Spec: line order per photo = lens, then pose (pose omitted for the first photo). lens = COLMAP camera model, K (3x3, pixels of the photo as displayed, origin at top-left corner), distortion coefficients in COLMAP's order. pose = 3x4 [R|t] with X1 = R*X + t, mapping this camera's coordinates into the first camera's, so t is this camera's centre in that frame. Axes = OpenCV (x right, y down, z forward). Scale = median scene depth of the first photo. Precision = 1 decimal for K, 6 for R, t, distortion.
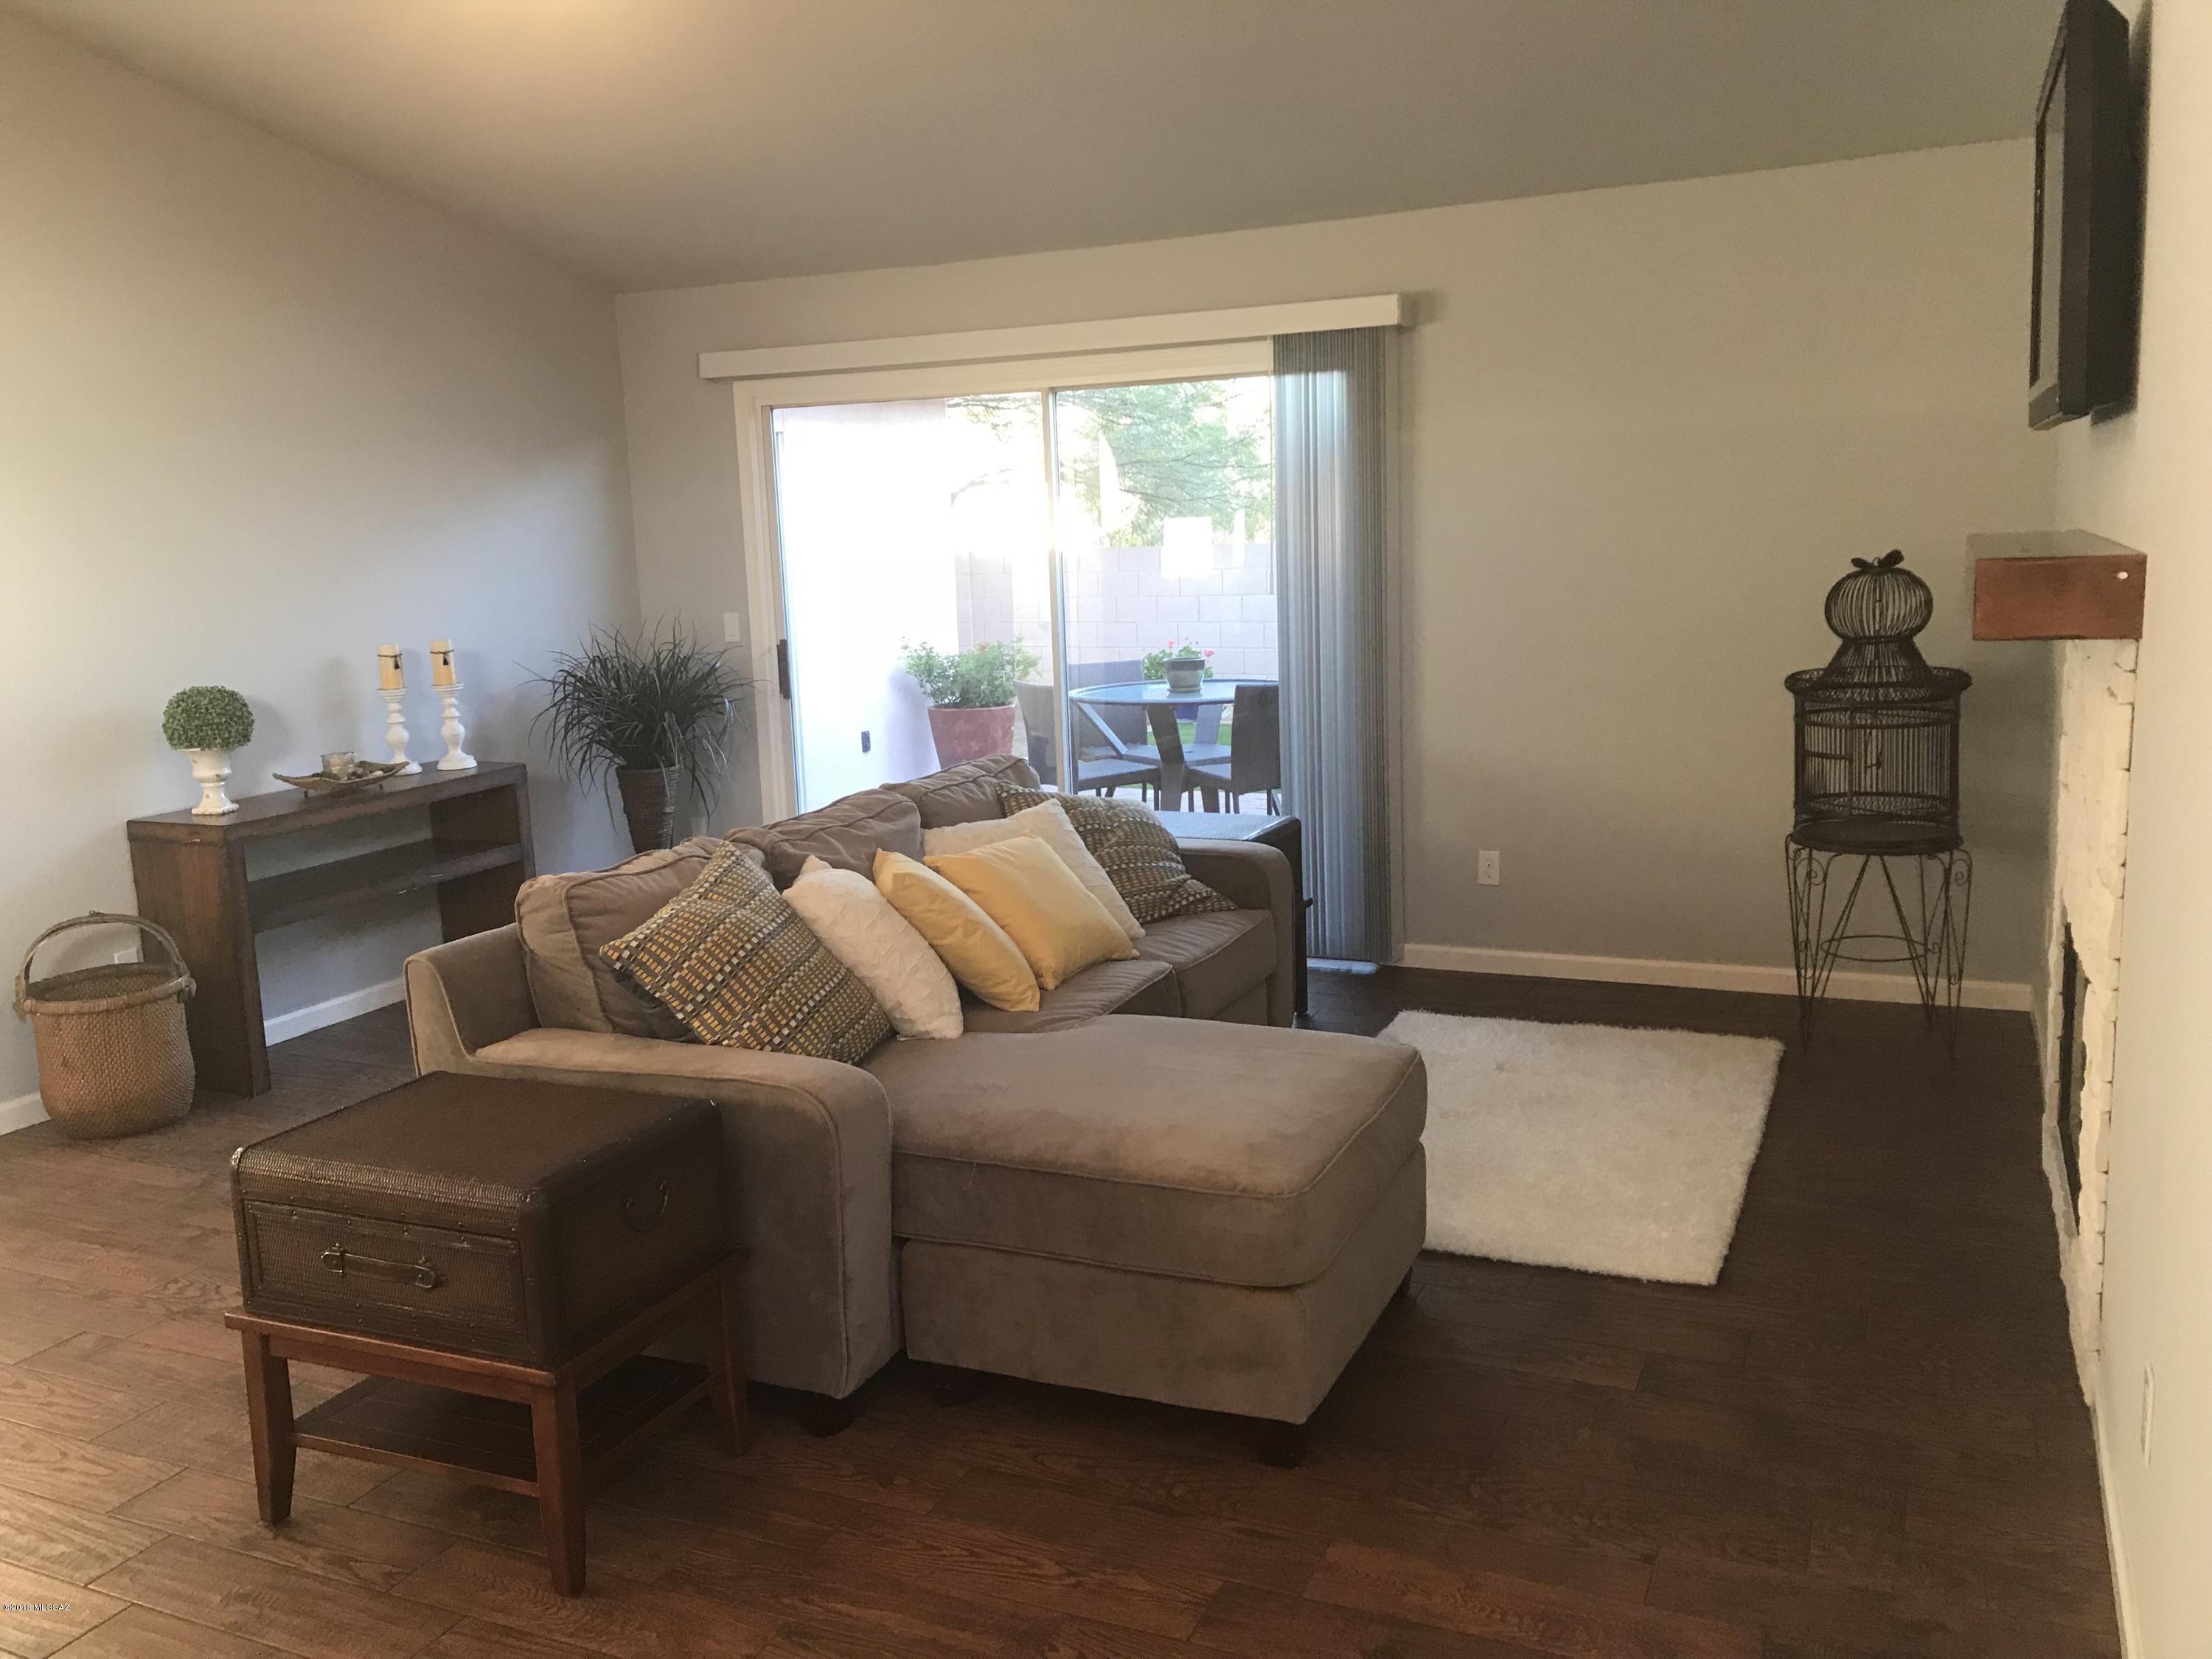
lens RADIAL K [[1826.9, 0, 1092.1], [0, 1826.9, 822.7], [0, 0, 1]] dist [0.069731, -0.093385]
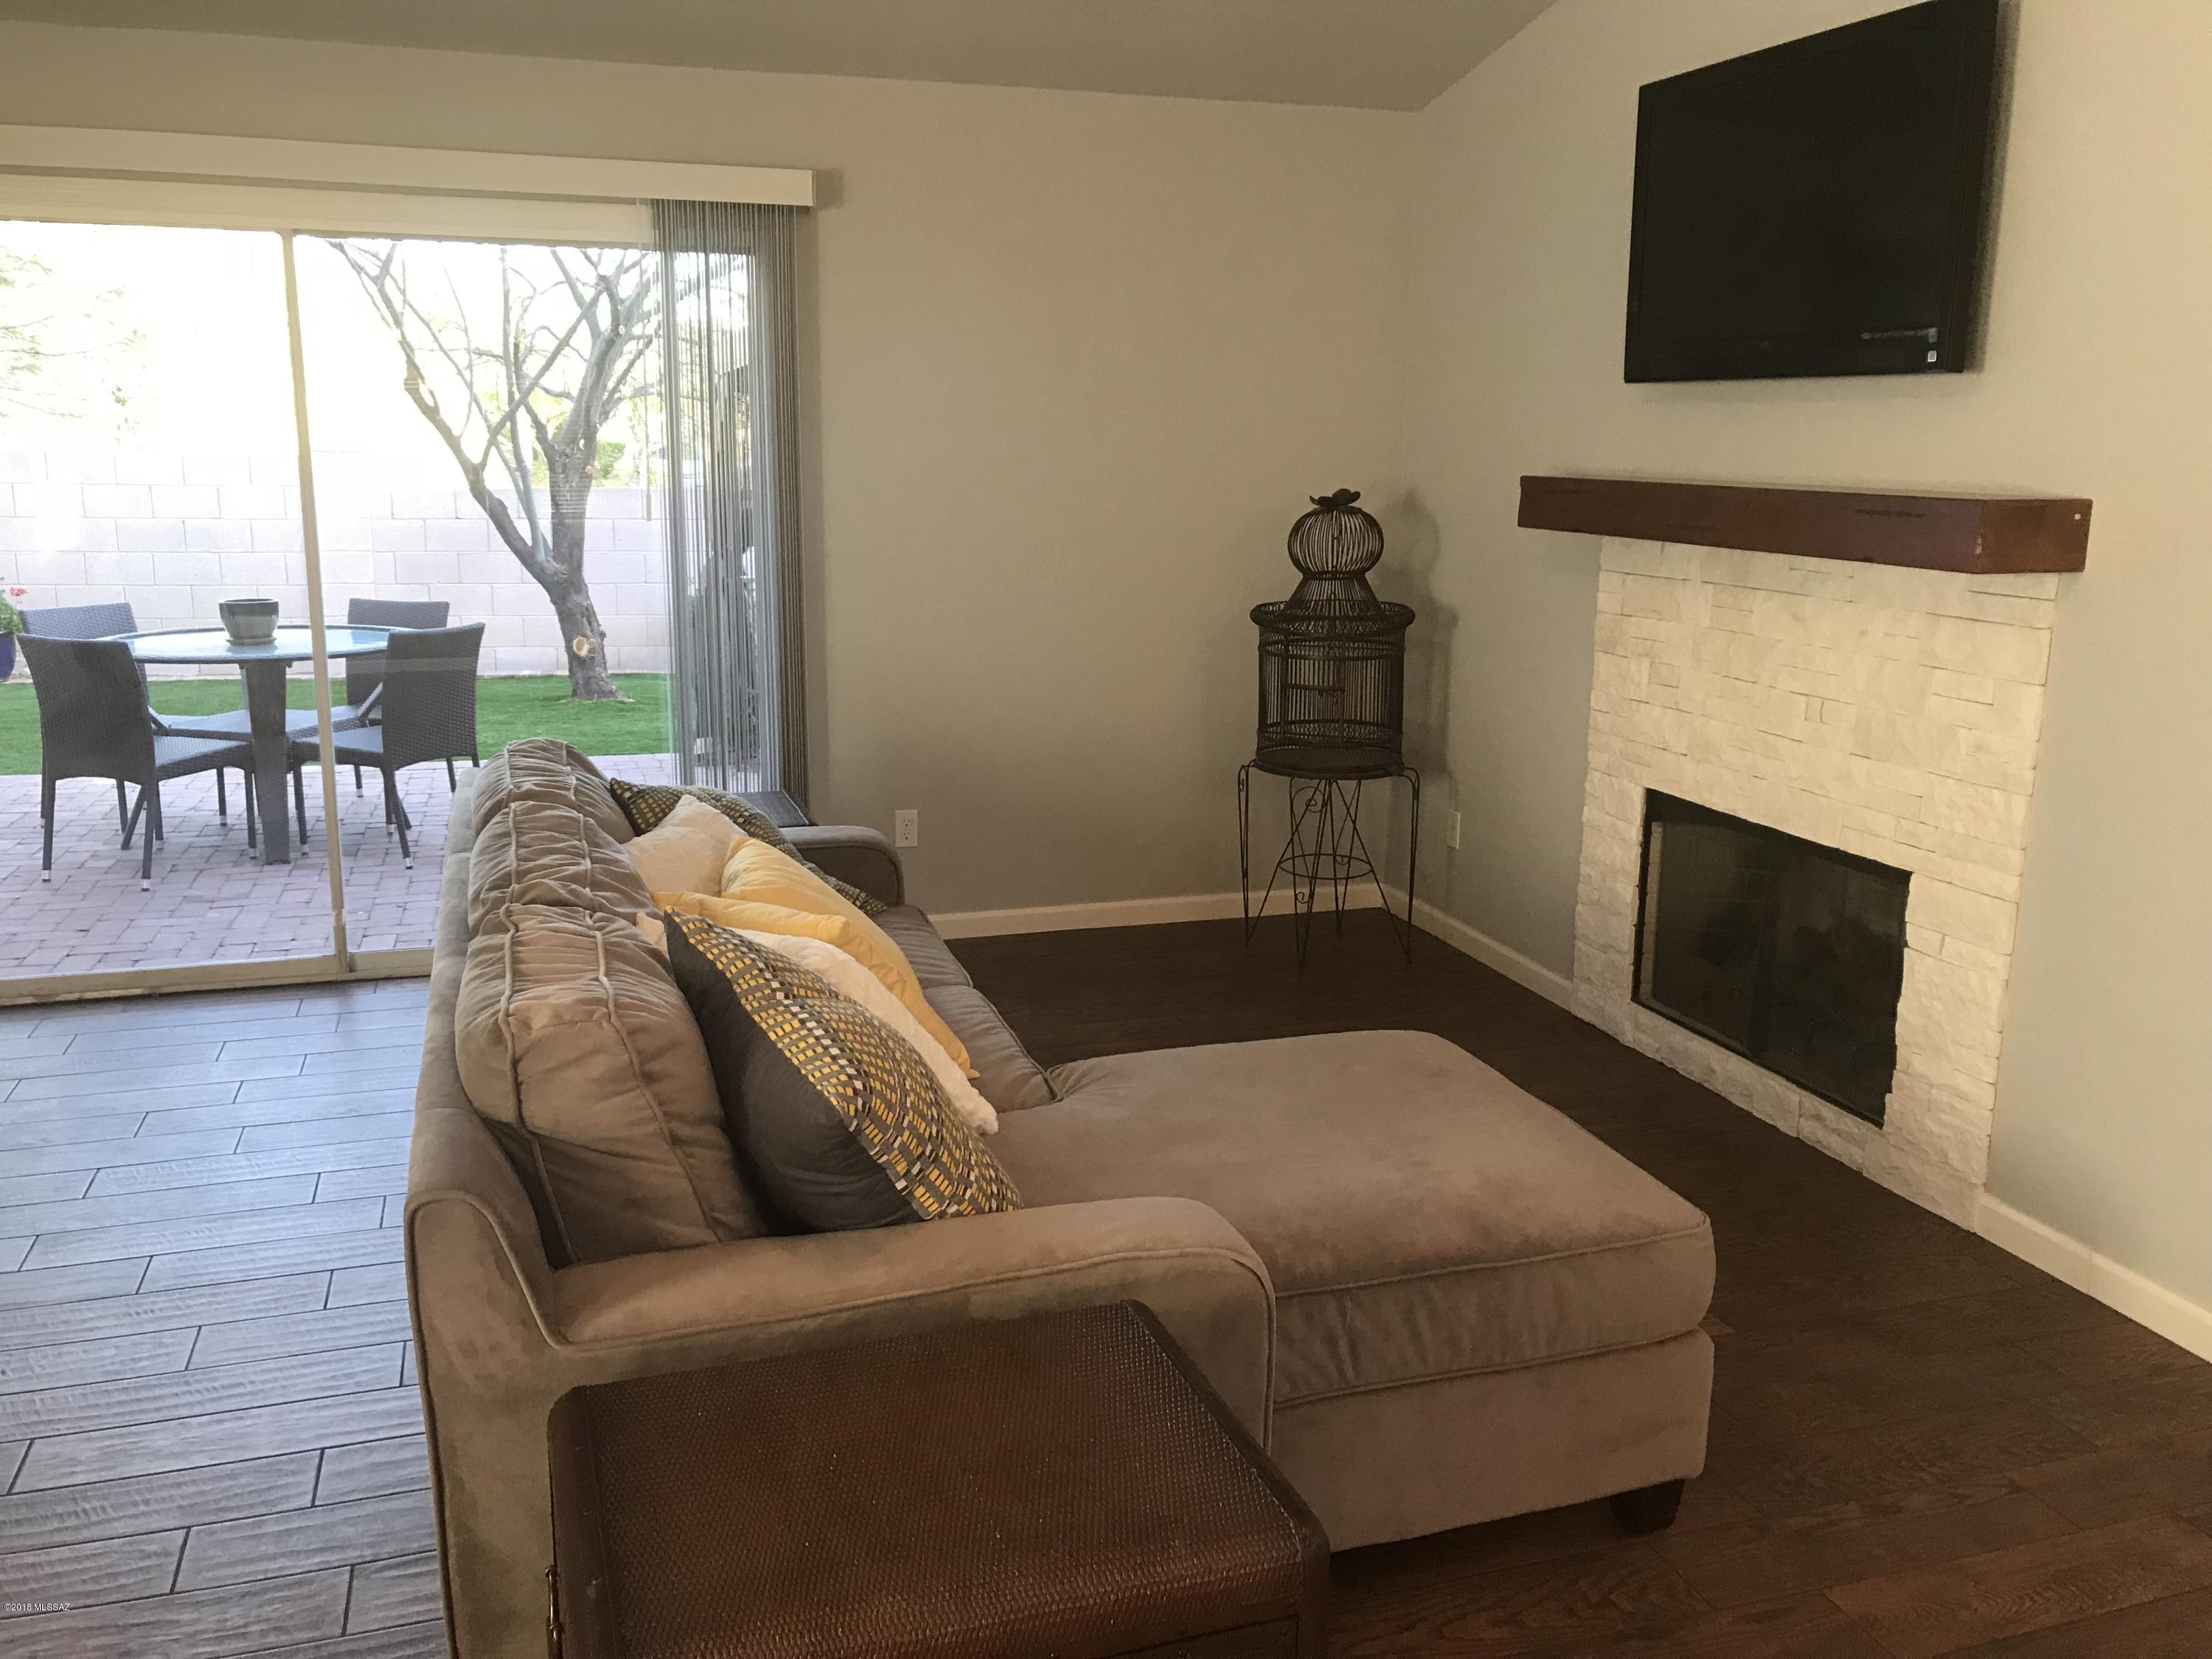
lens RADIAL K [[1826.9, 0, 1092.1], [0, 1826.9, 822.7], [0, 0, 1]] dist [0.069731, -0.093385]
pose [[0.735806, -0.098954, 0.669923, -0.380323], [0.074033, 0.995091, 0.065672, -0.036398], [-0.673133, 0.001275, 0.739520, 0.313805]]
